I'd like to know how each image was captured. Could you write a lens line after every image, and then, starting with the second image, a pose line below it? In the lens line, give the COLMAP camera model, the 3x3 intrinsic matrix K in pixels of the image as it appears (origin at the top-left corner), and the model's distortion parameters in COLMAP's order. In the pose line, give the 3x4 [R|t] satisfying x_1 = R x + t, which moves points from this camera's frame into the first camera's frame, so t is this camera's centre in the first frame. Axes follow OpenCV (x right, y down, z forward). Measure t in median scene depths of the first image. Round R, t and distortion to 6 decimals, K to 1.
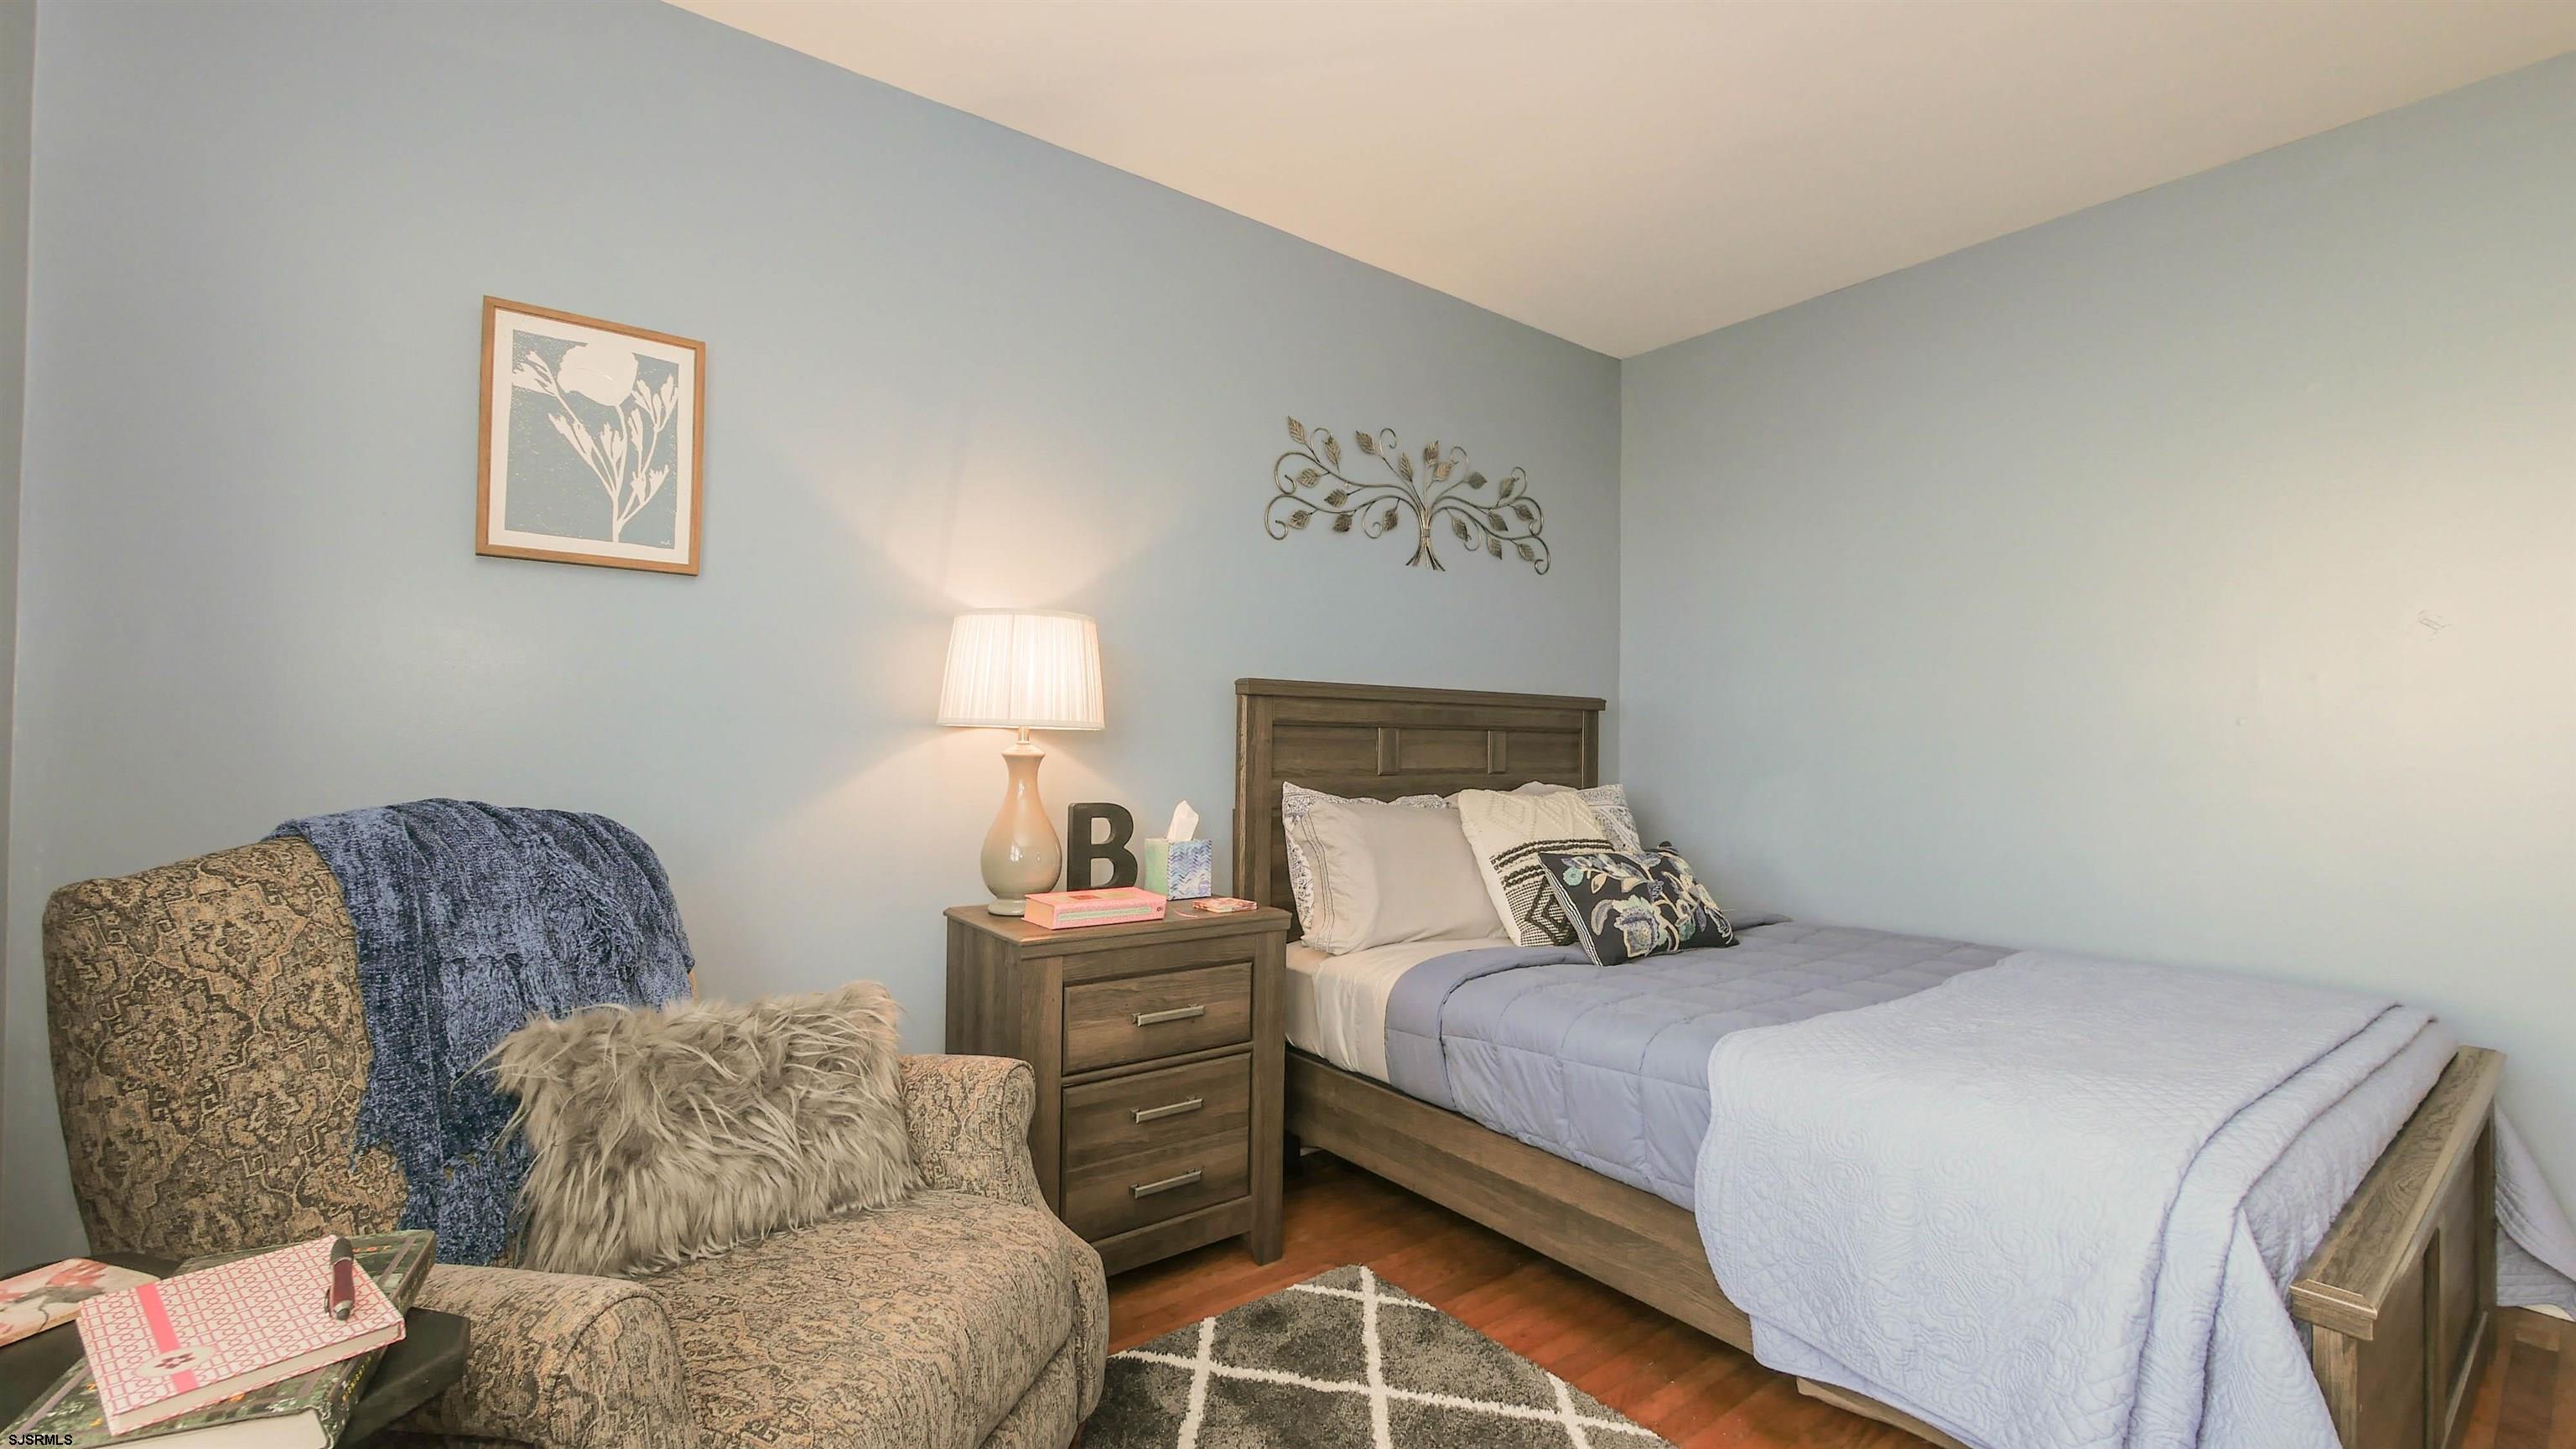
lens RADIAL K [[1058.8, 0, 1278.0], [0, 1058.8, 718.9], [0, 0, 1]] dist [-0.011514, 0.003039]
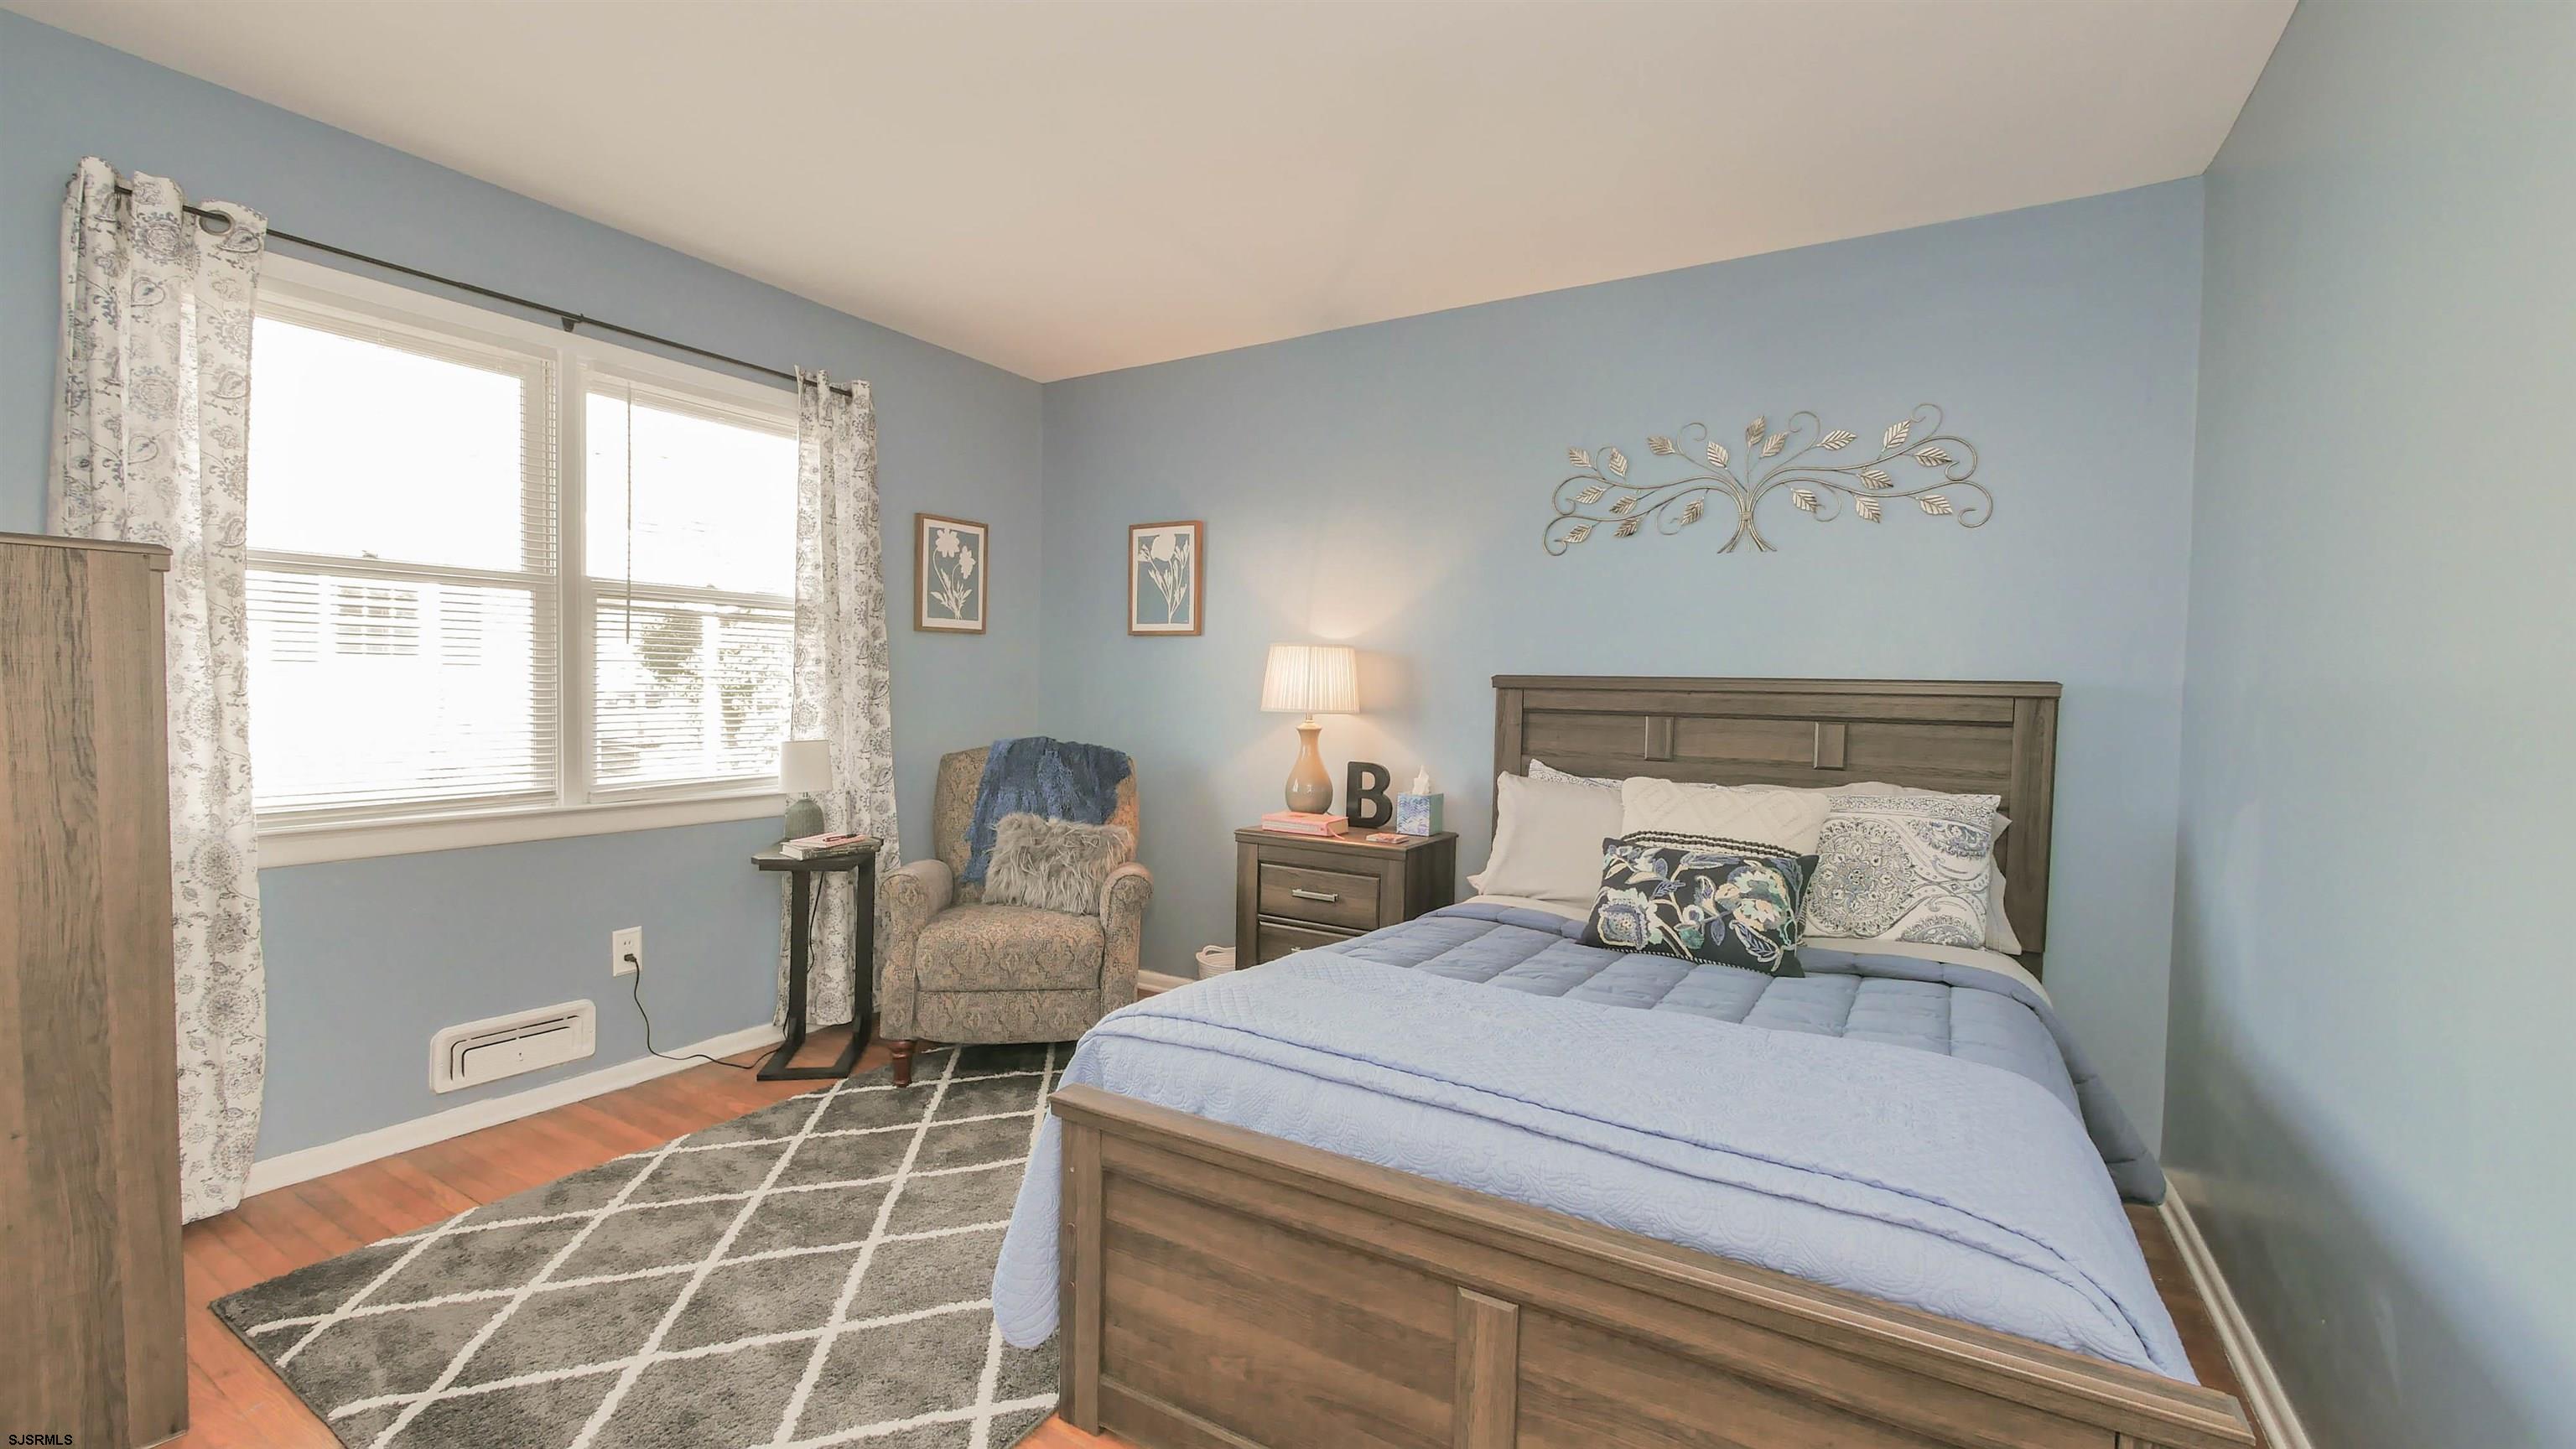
lens RADIAL K [[1058.8, 0, 1278.0], [0, 1058.8, 718.9], [0, 0, 1]] dist [-0.011514, 0.003039]
pose [[0.369668, 0.025660, -0.928810, 1.170369], [0.006447, 0.999524, 0.030180, -0.028898], [0.929142, -0.017145, 0.369326, 0.317874]]
